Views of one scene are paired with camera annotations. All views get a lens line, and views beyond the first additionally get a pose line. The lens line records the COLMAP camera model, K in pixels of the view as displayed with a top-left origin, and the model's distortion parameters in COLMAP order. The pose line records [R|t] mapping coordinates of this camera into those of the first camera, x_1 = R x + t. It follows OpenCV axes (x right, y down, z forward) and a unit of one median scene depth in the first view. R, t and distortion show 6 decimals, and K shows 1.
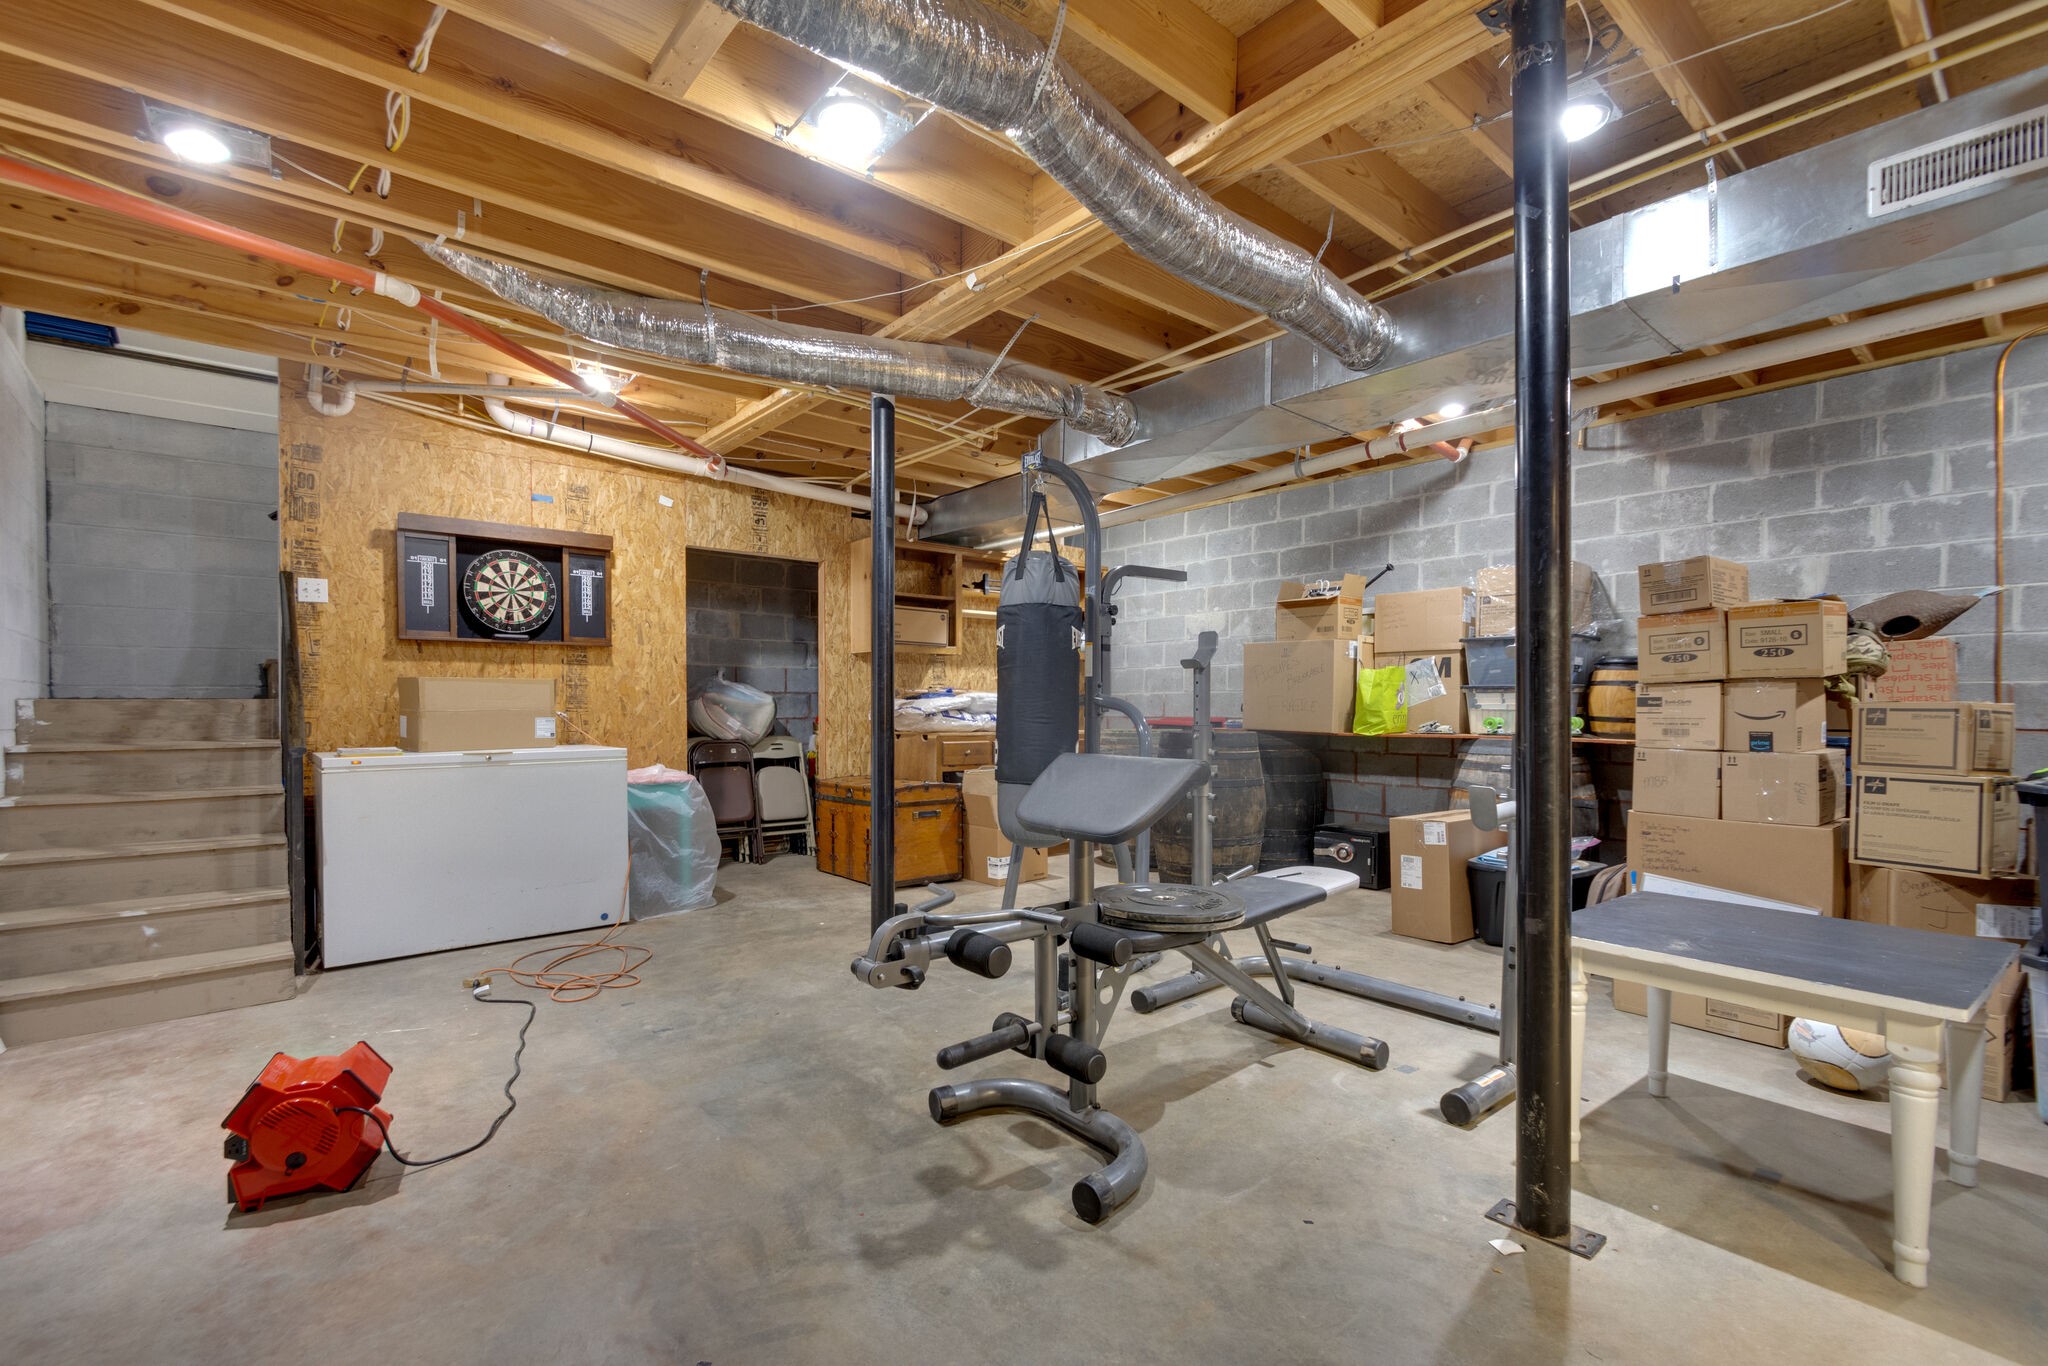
lens RADIAL K [[891.5, 0, 976.8], [0, 891.5, 714.7], [0, 0, 1]] dist [-0.002378, -0.000424]
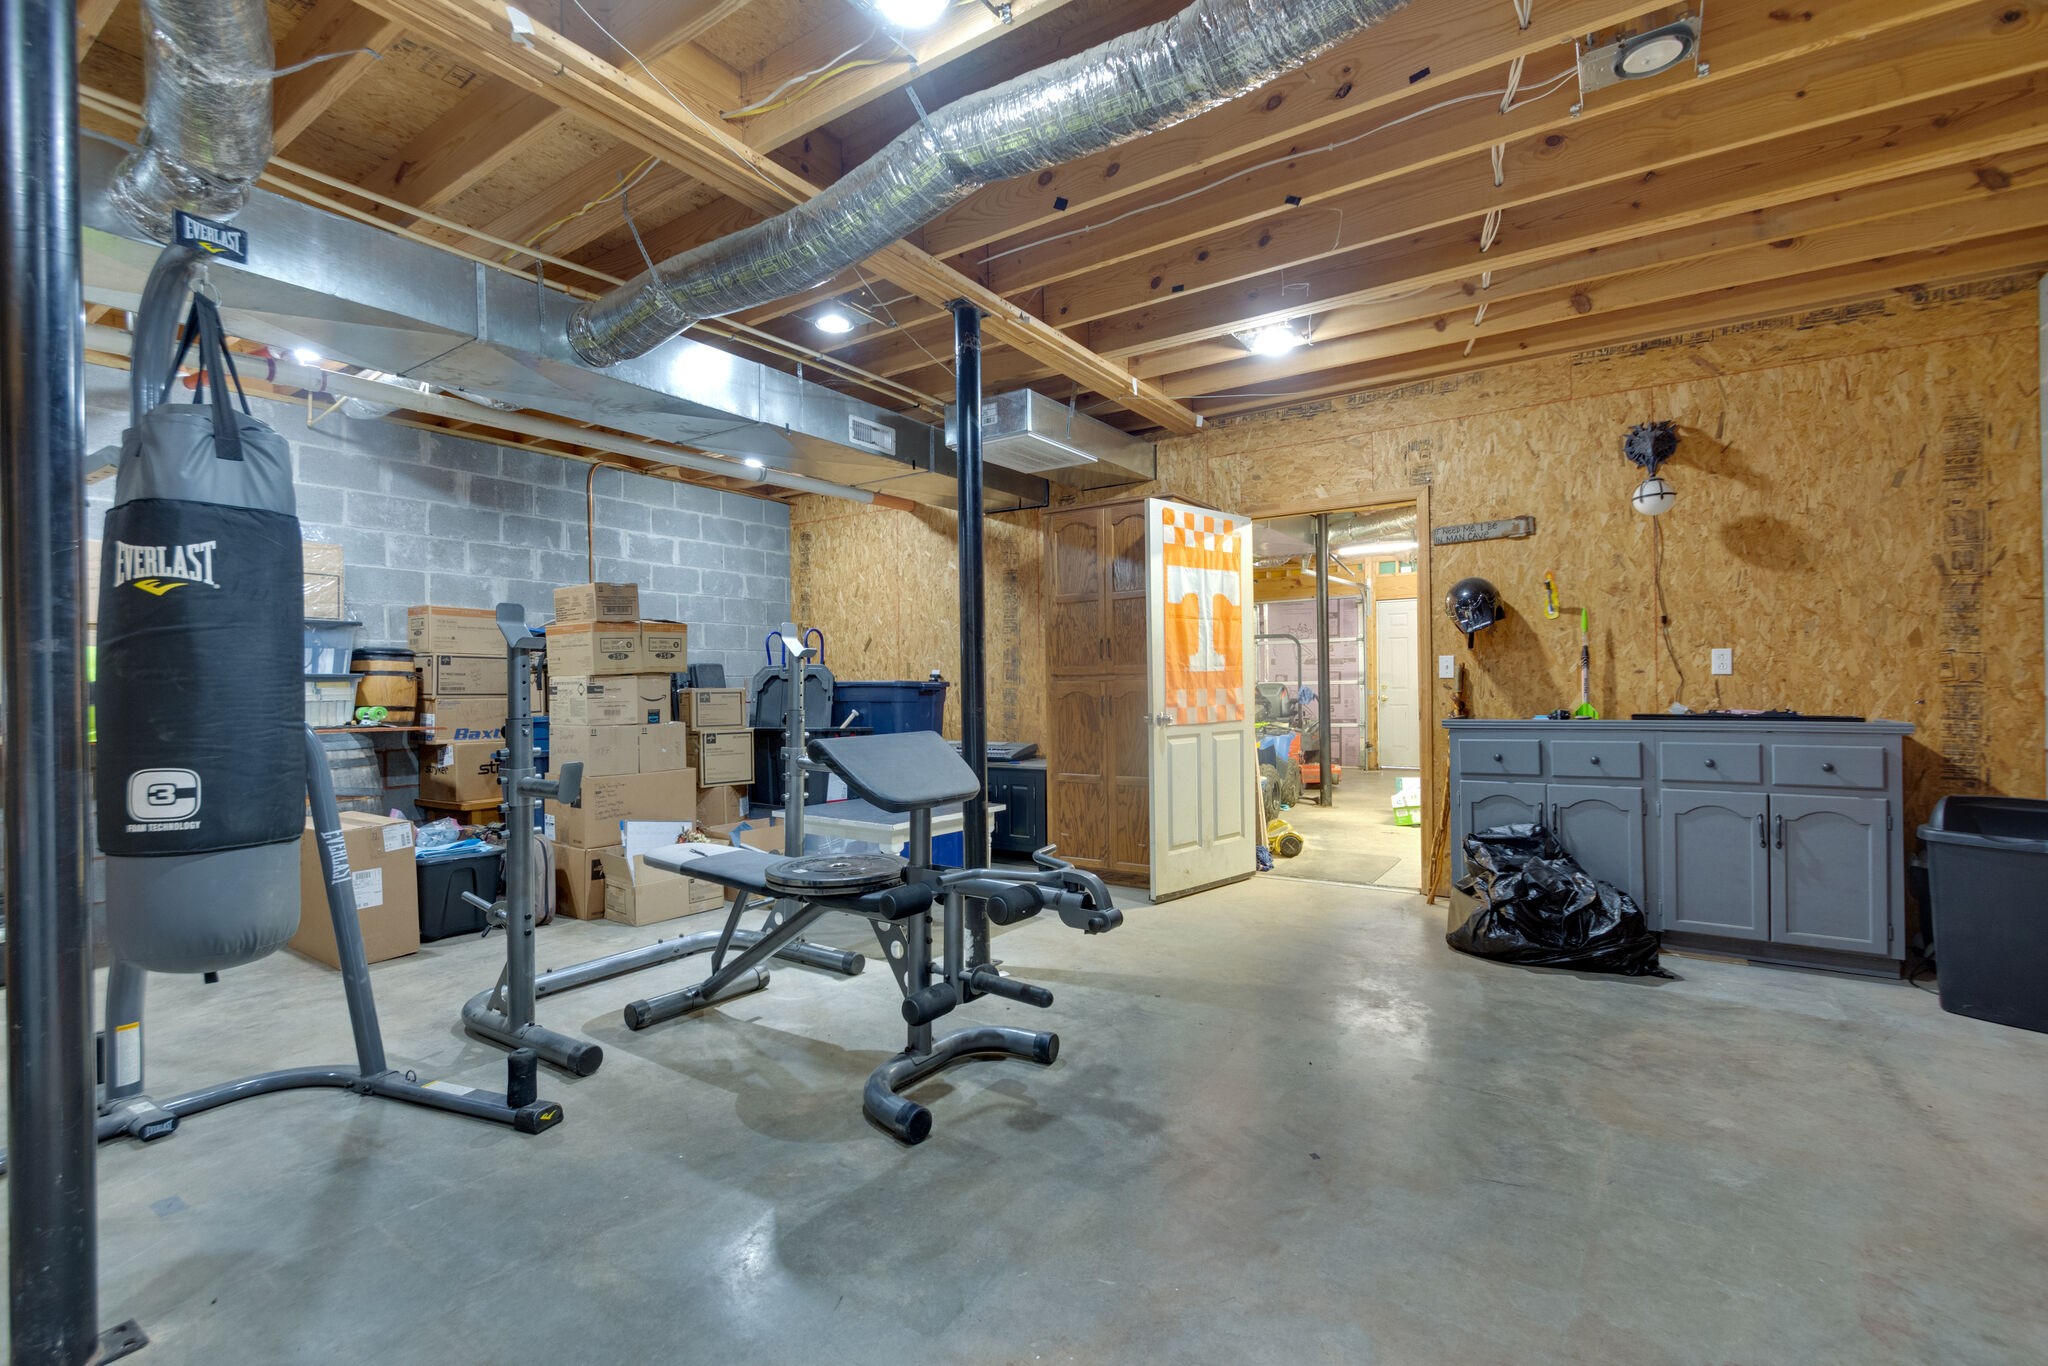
lens RADIAL K [[906.8, 0, 1024.0], [0, 906.8, 683.0], [0, 0, 1]] dist [0.000333, -0.000010]
pose [[-0.294127, 0.004650, 0.955755, -0.593944], [0.024325, 0.999701, 0.002622, -0.011017], [-0.955457, 0.024021, -0.294153, 0.708544]]
